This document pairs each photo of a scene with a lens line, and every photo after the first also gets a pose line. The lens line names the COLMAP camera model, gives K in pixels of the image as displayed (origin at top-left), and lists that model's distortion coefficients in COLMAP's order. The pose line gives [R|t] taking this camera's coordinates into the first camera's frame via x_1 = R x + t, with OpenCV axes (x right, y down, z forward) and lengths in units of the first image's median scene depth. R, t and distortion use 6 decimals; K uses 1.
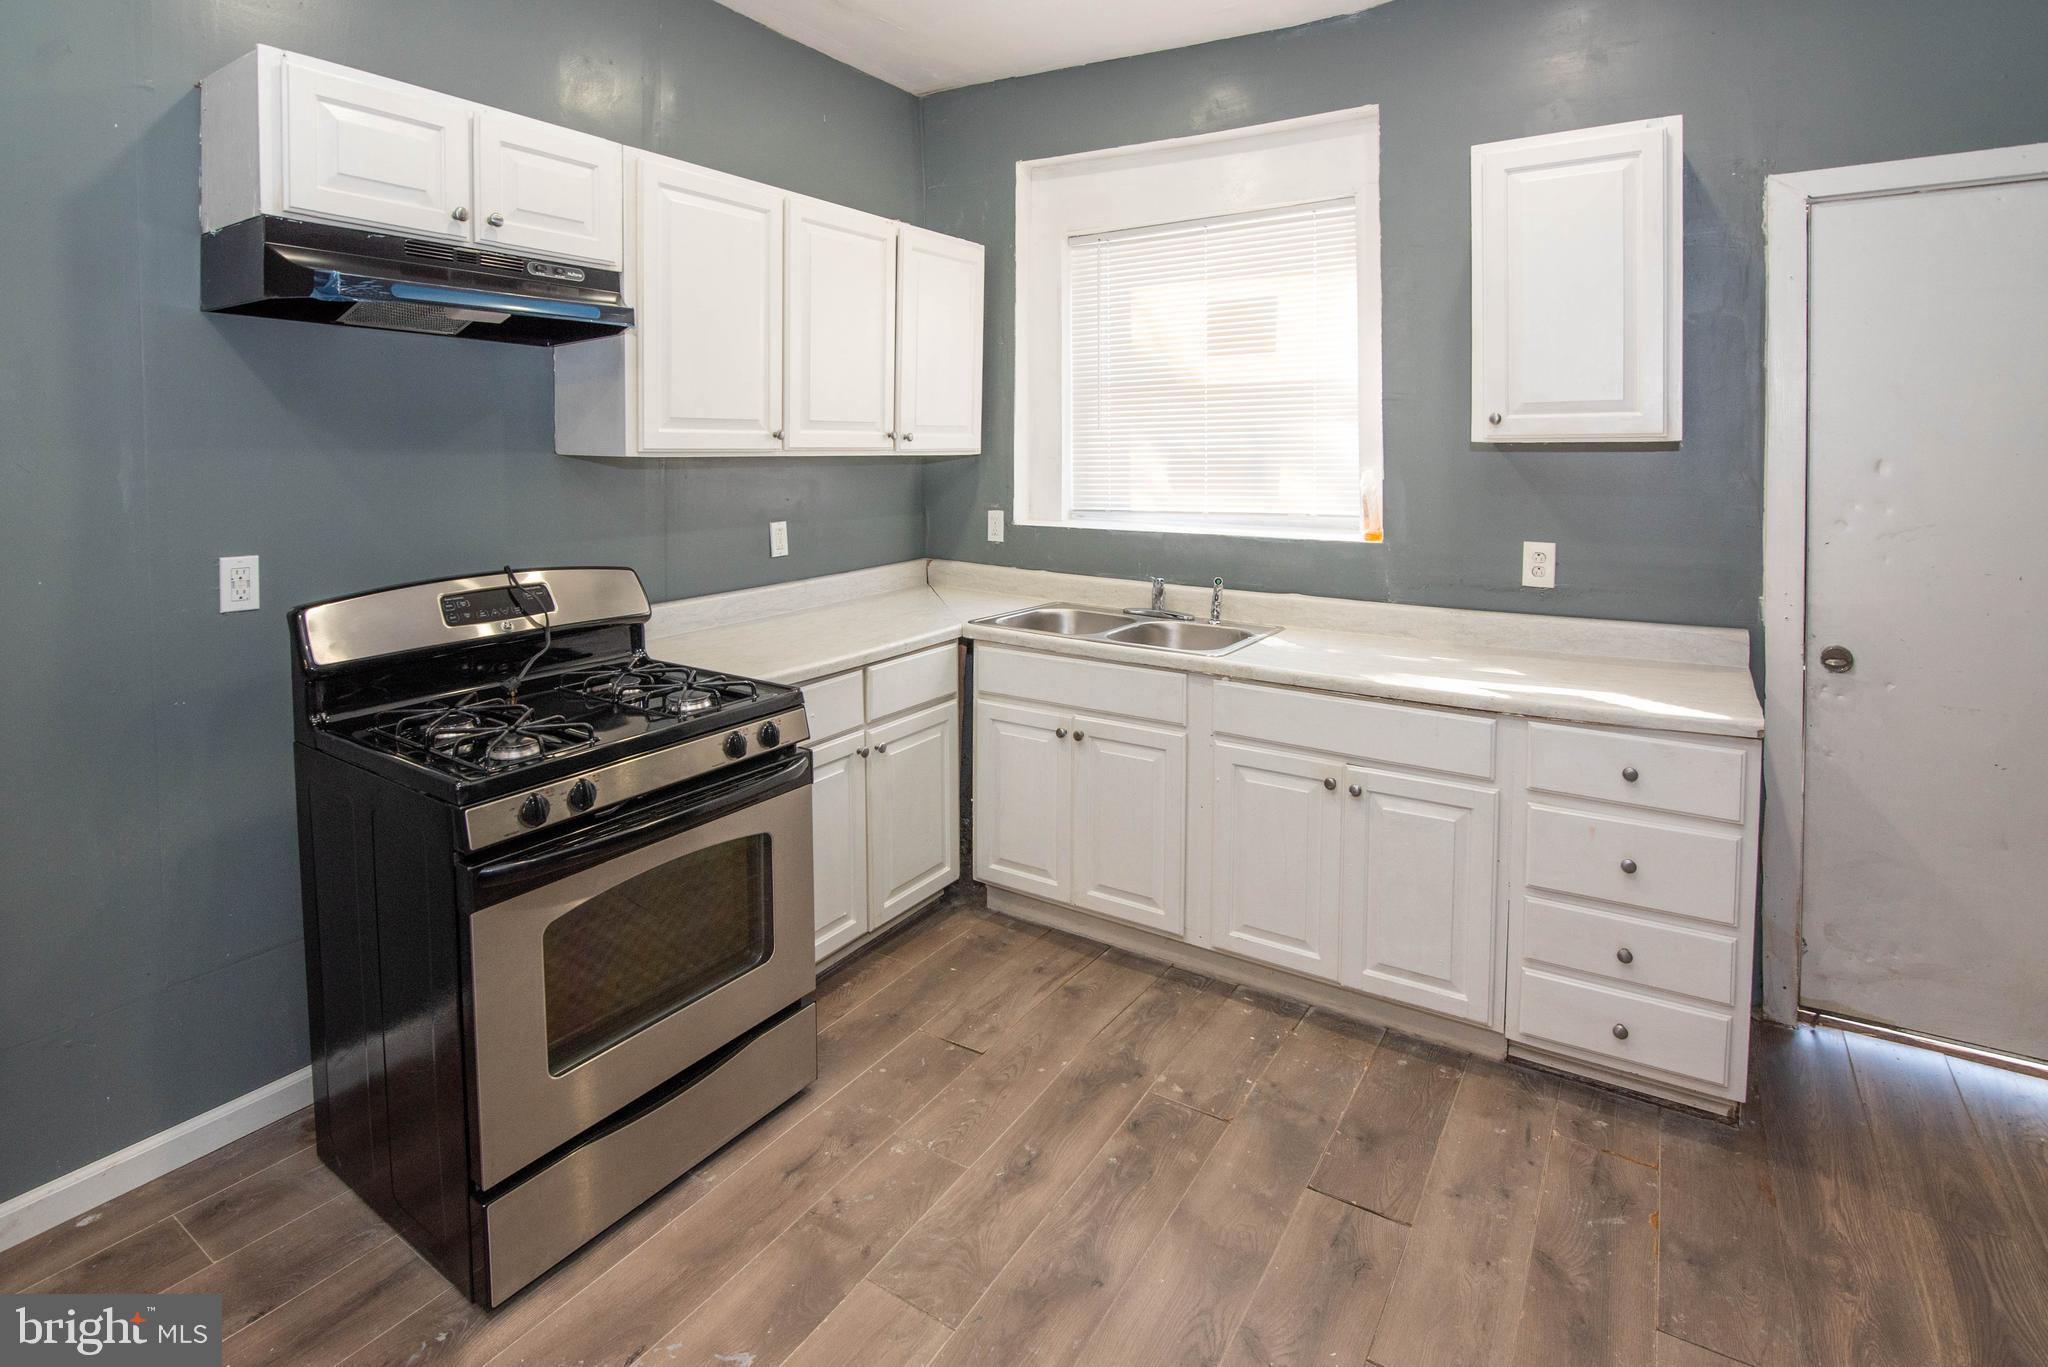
lens RADIAL K [[1092.1, 0, 1019.1], [0, 1092.1, 488.2], [0, 0, 1]] dist [-0.022542, 0.003758]
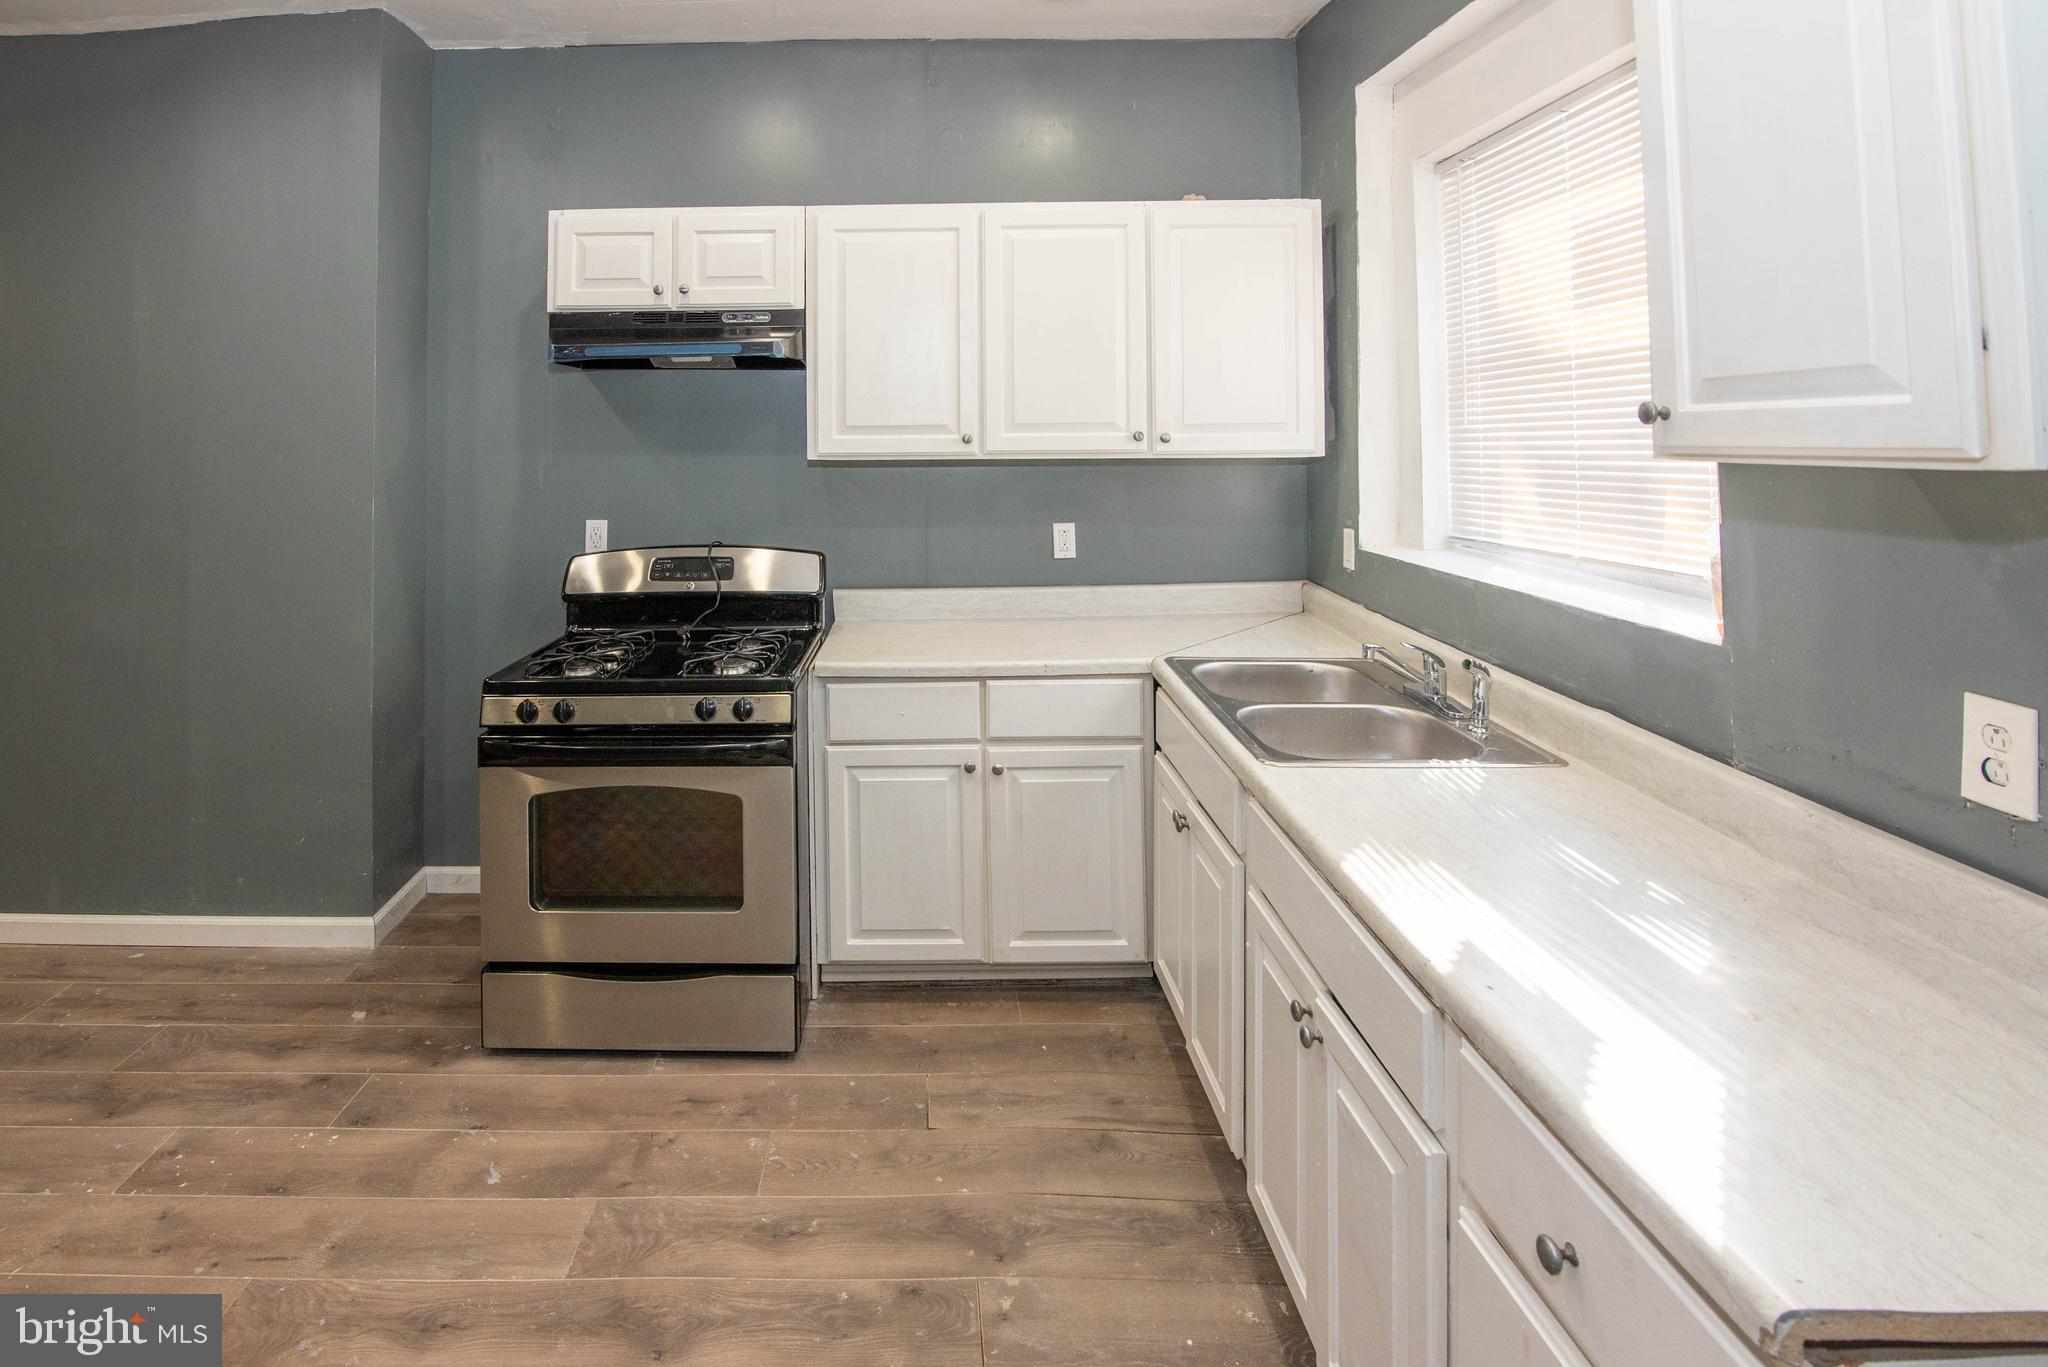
lens RADIAL K [[1080.2, 0, 888.5], [0, 1080.2, 380.2], [0, 0, 1]] dist [-0.020581, 0.000585]
pose [[0.486197, -0.041844, -0.872847, 0.725137], [-0.023643, 0.997857, -0.061007, -0.045391], [0.873530, 0.050298, 0.484166, 0.486972]]
